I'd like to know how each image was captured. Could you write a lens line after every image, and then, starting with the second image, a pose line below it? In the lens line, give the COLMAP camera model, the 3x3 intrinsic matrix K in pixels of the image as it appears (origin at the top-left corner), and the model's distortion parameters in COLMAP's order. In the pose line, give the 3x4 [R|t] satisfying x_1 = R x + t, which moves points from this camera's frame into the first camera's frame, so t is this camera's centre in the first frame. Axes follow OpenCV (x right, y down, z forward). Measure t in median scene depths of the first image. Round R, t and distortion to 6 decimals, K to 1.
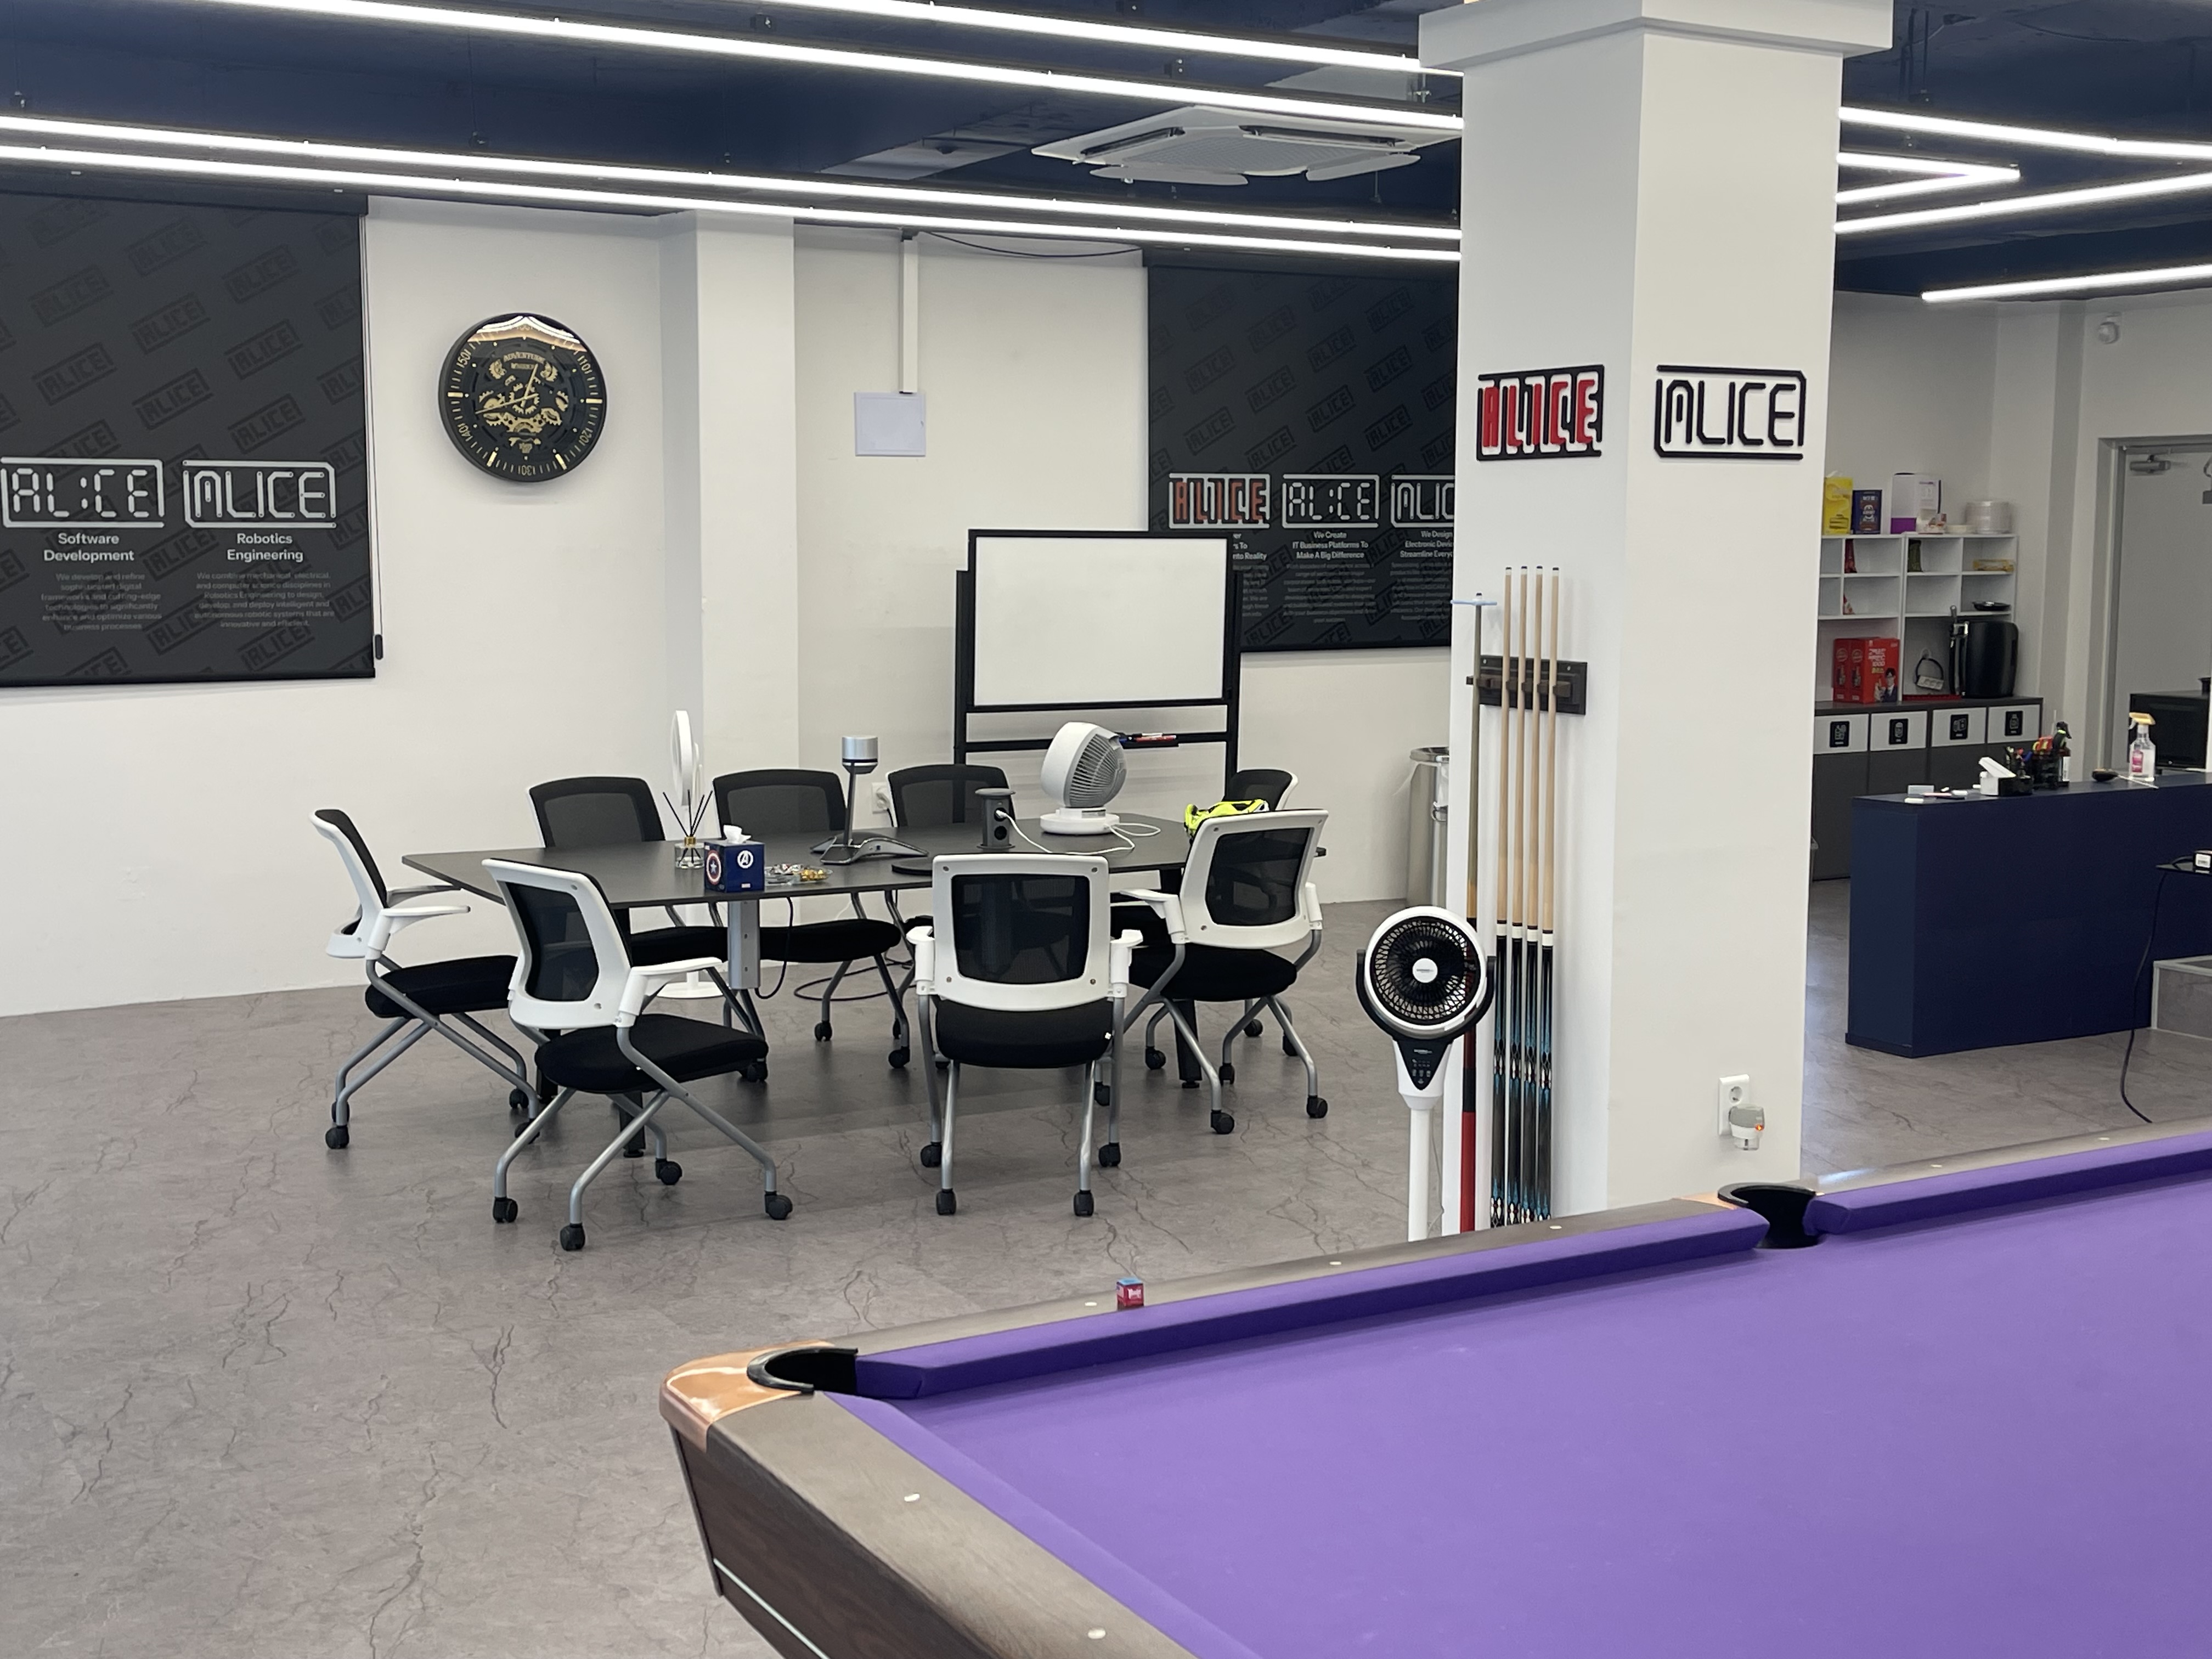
lens RADIAL K [[2612.5, 0, 1074.7], [0, 2612.5, 833.5], [0, 0, 1]] dist [0.029285, -0.050119]
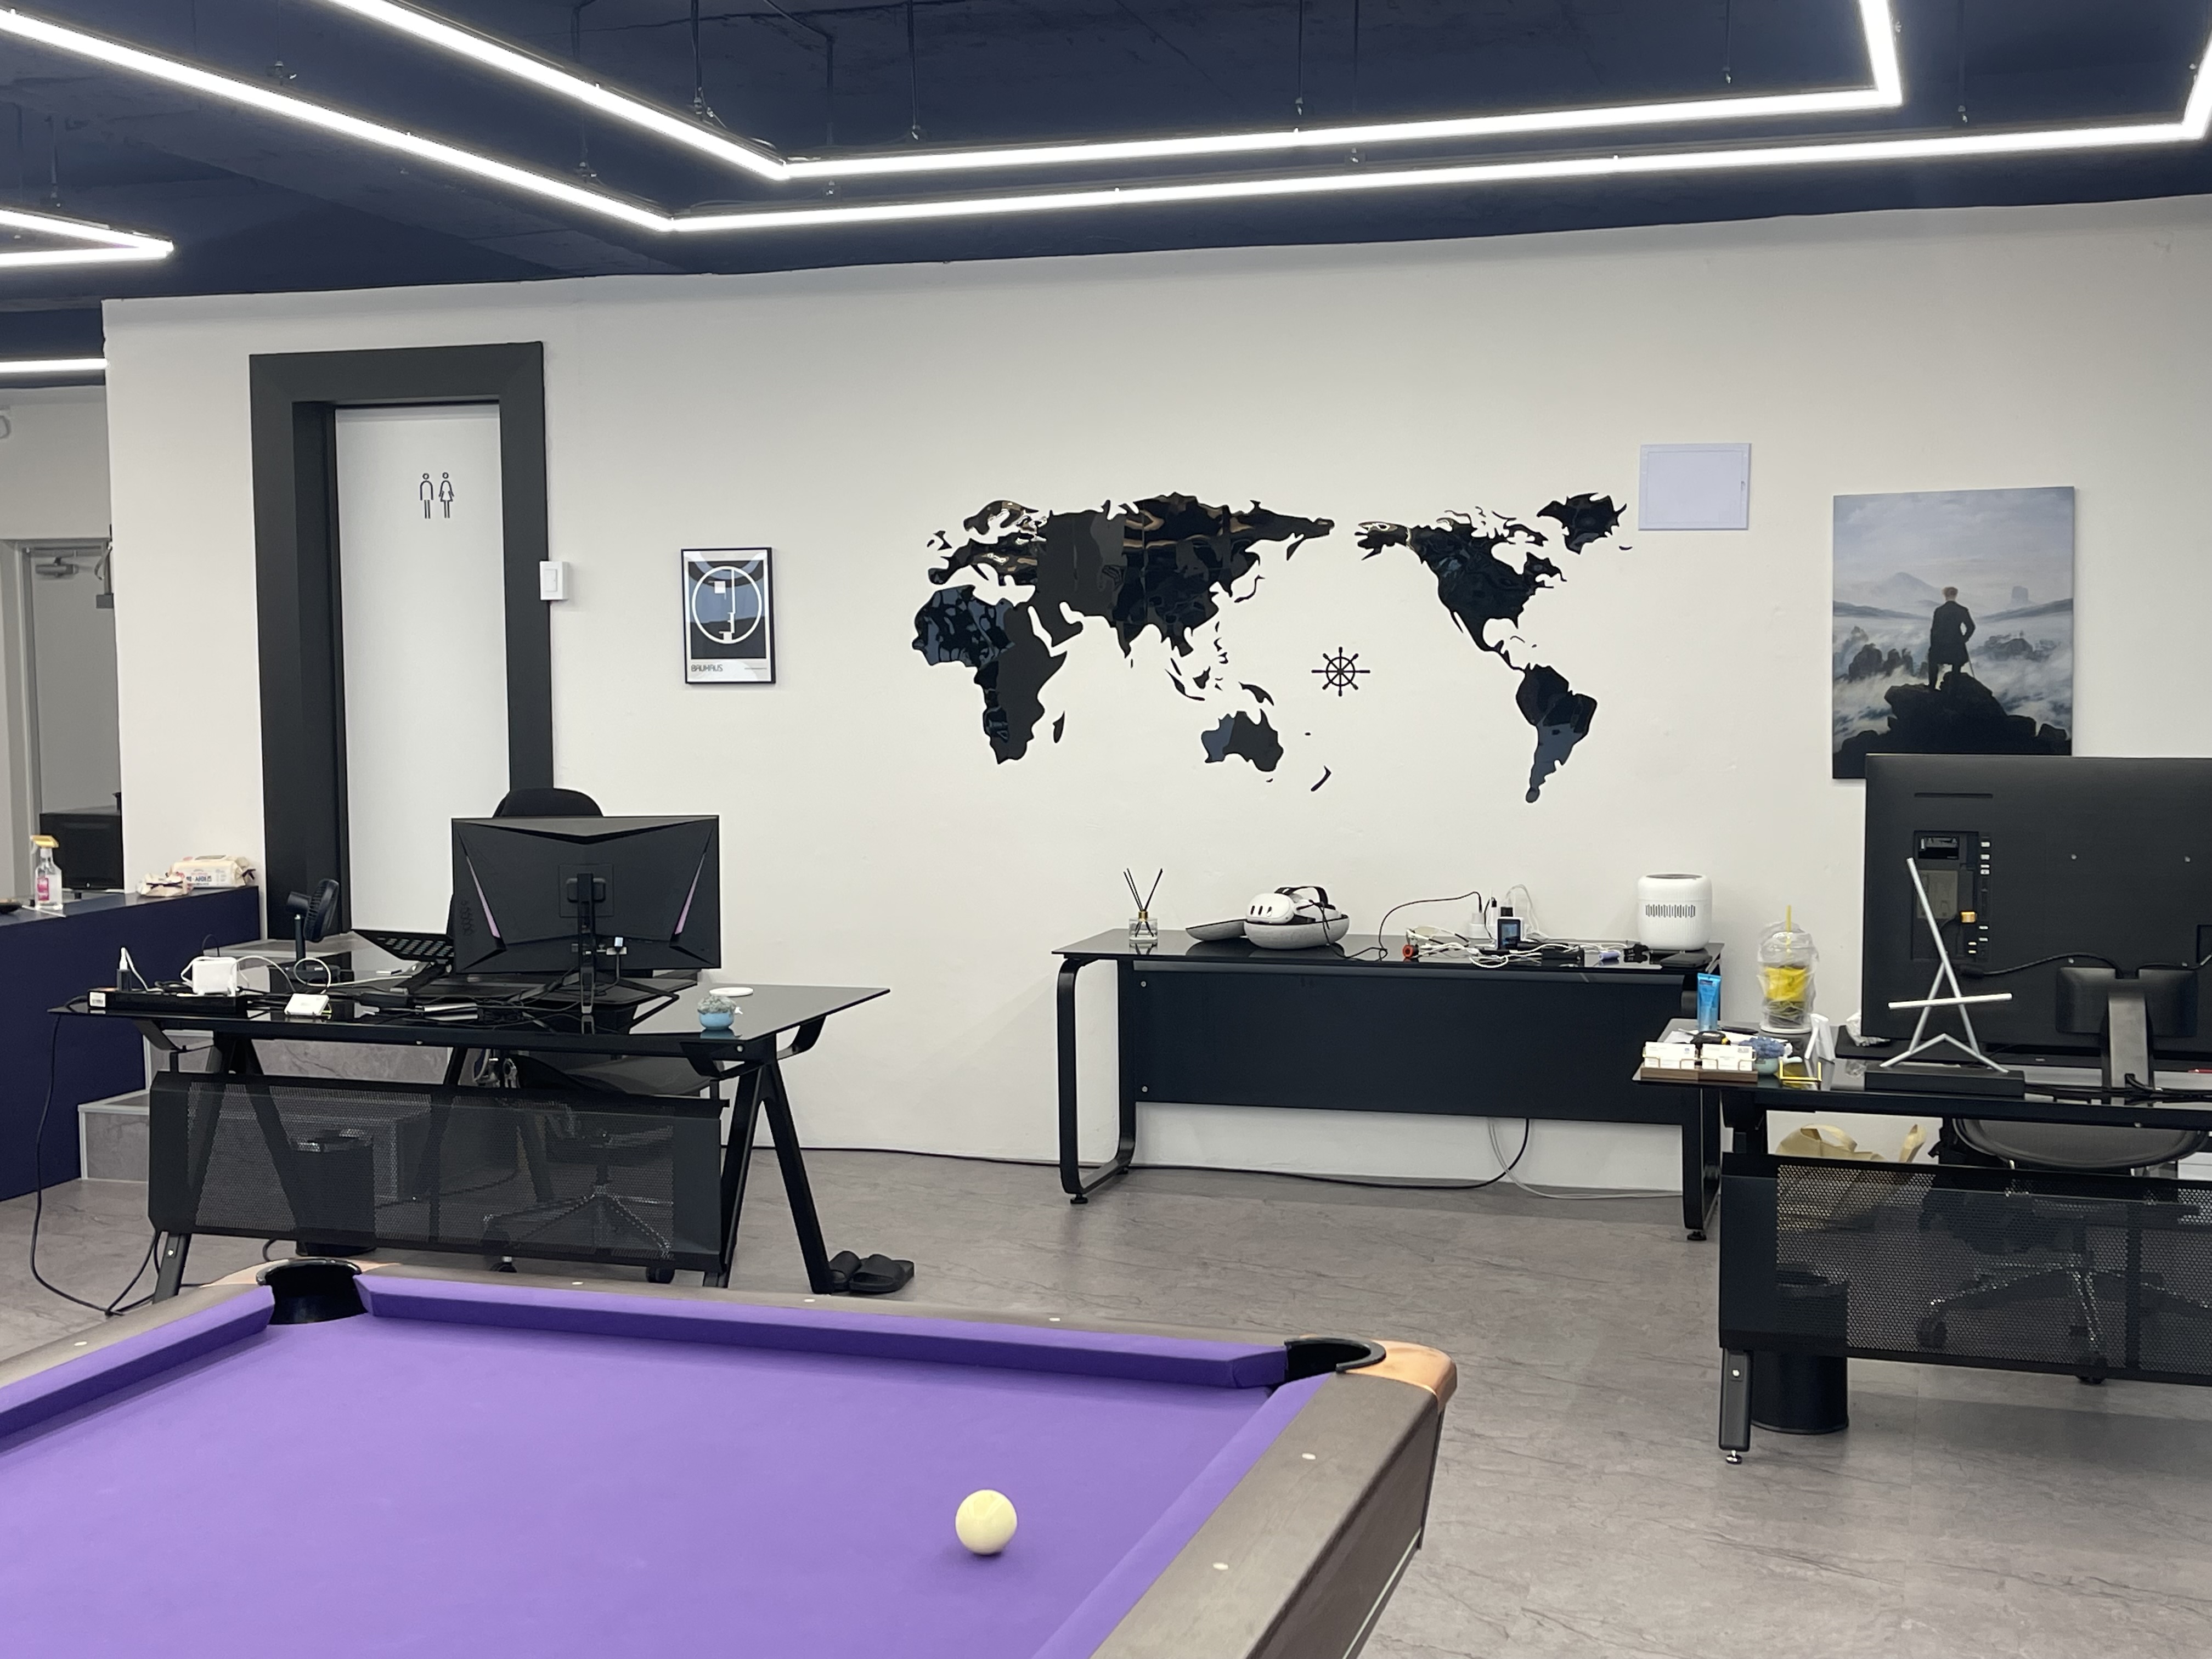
lens RADIAL K [[2612.5, 0, 1074.7], [0, 2612.5, 833.5], [0, 0, 1]] dist [0.029285, -0.050119]
pose [[0.743516, -0.059330, 0.666081, 0.048950], [0.087202, 0.996153, -0.008609, -0.005483], [-0.663008, 0.064484, 0.745830, 0.060392]]
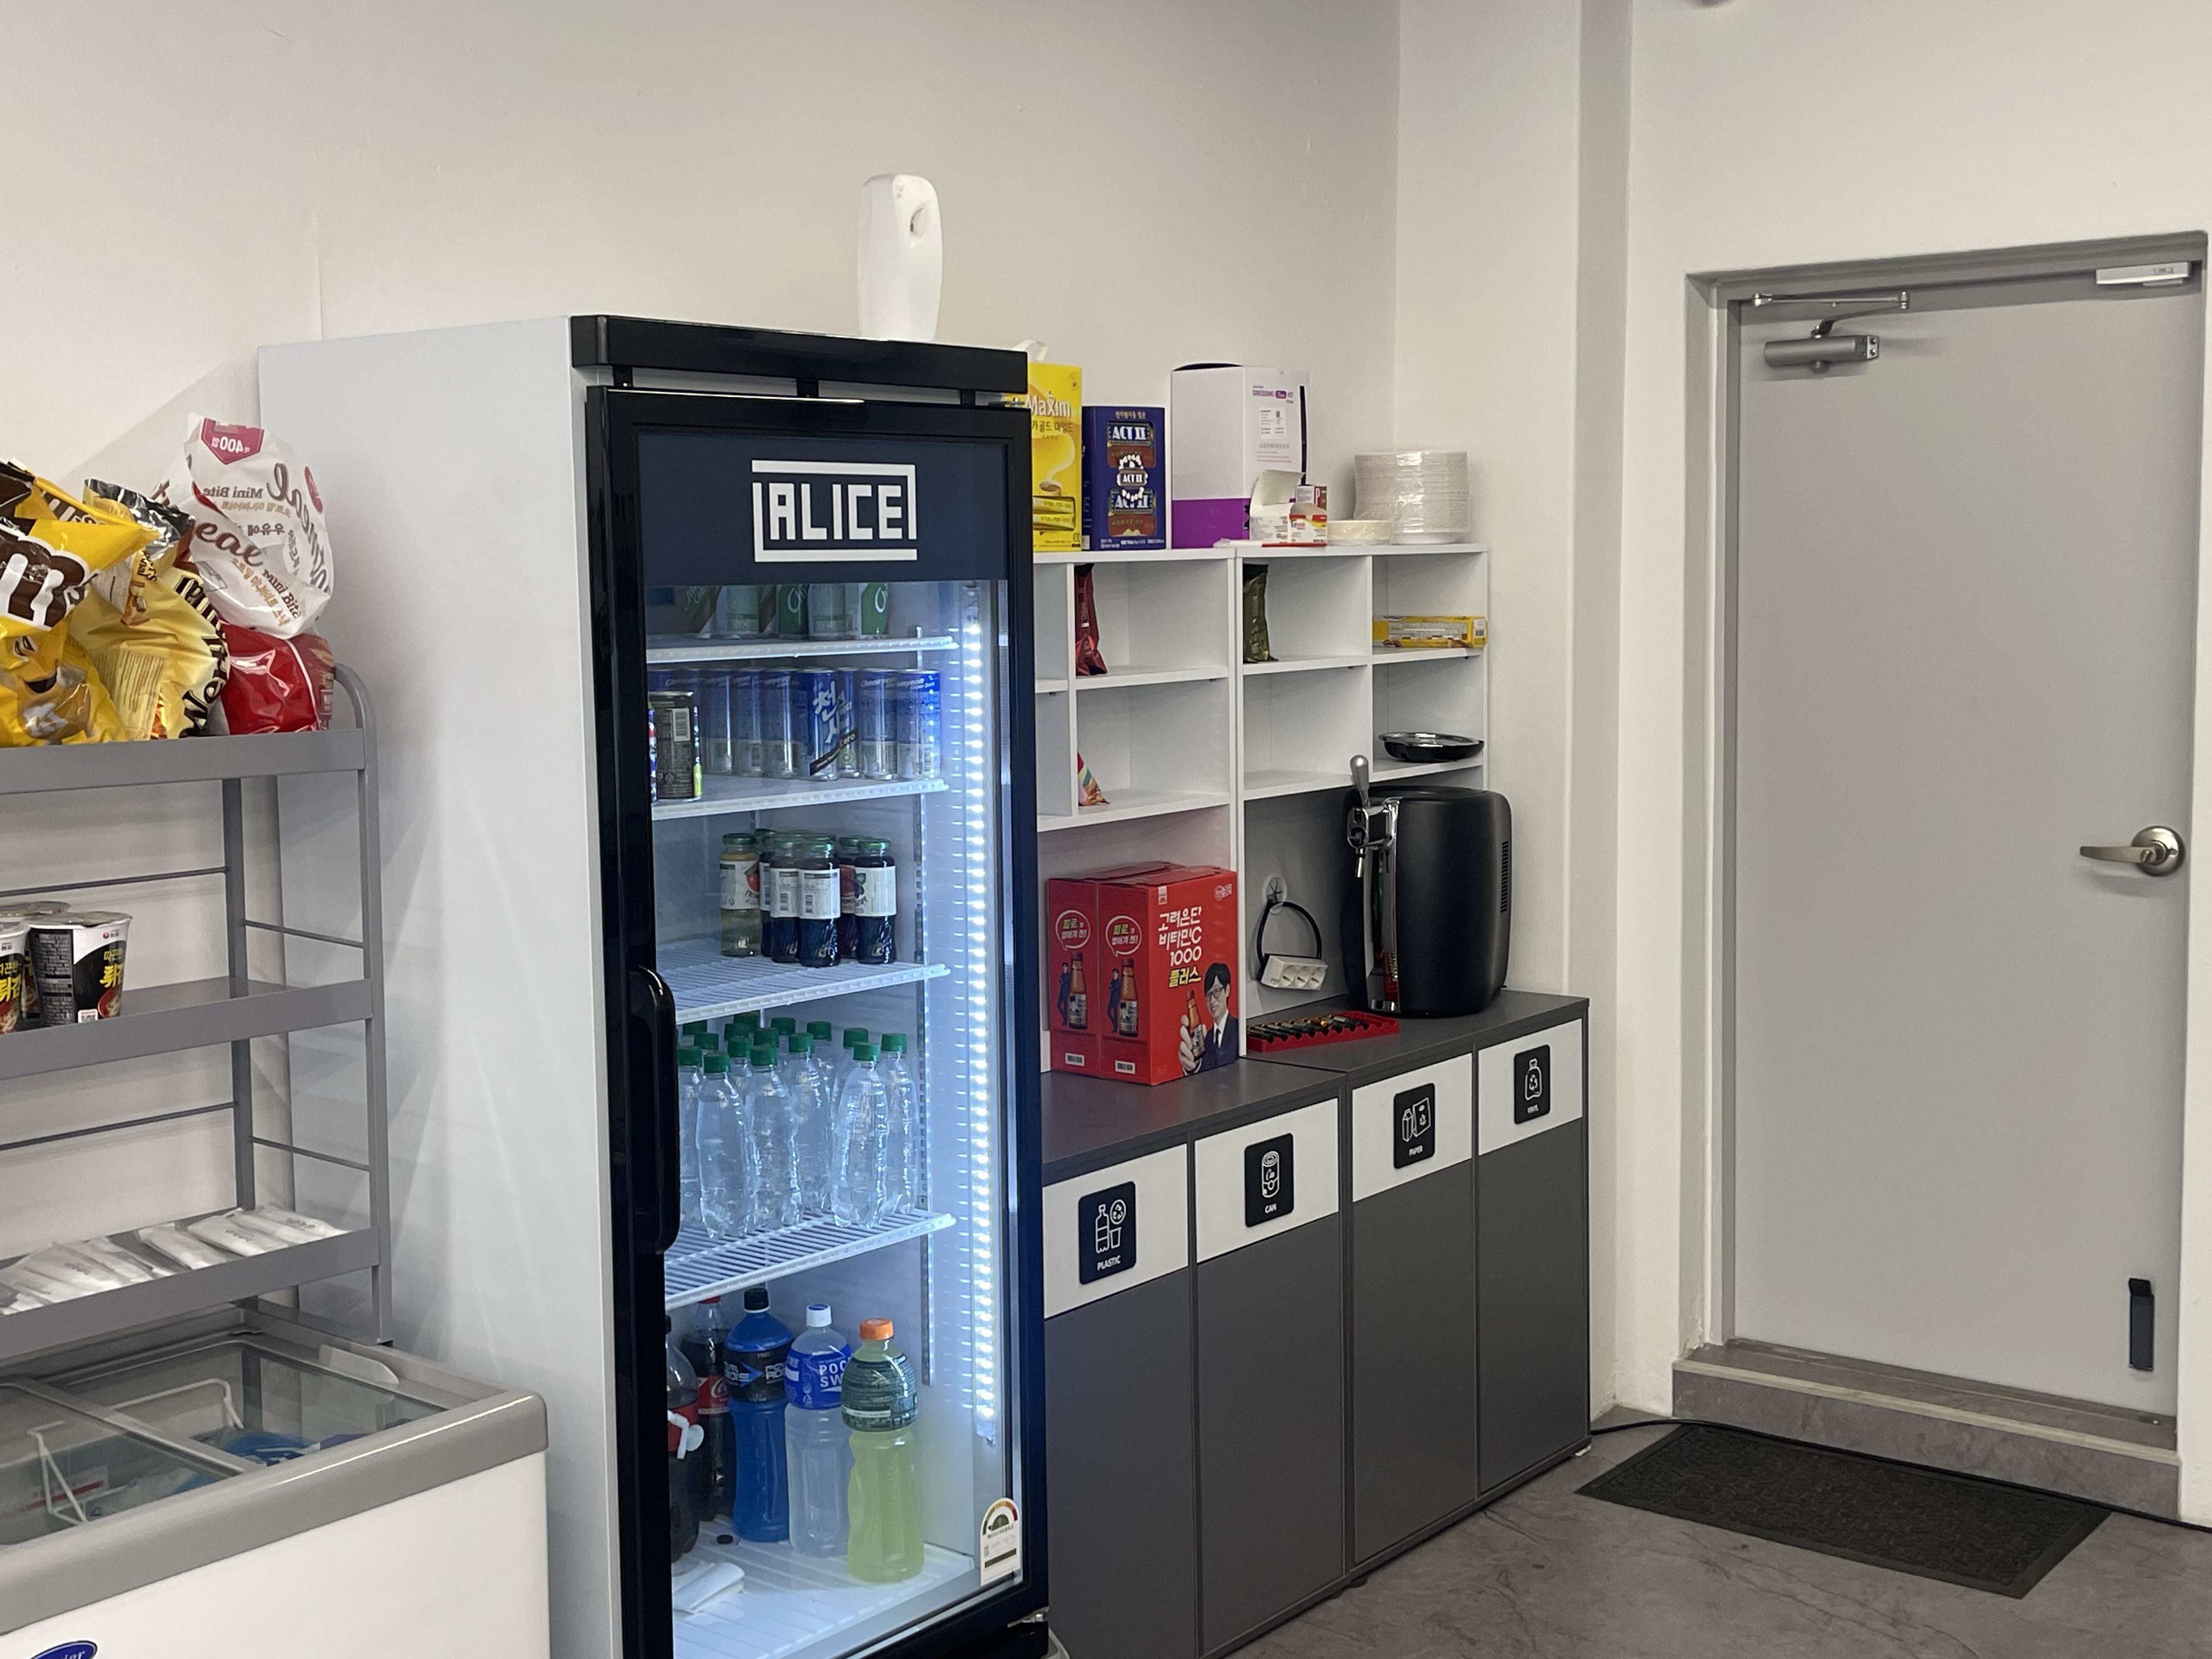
lens RADIAL K [[2612.5, 0, 1074.7], [0, 2612.5, 833.5], [0, 0, 1]] dist [0.029285, -0.050119]
pose [[0.931711, -0.053788, 0.359195, 0.181191], [0.058403, 0.998291, -0.002003, -0.079561], [-0.358474, 0.022844, 0.933260, 0.707644]]
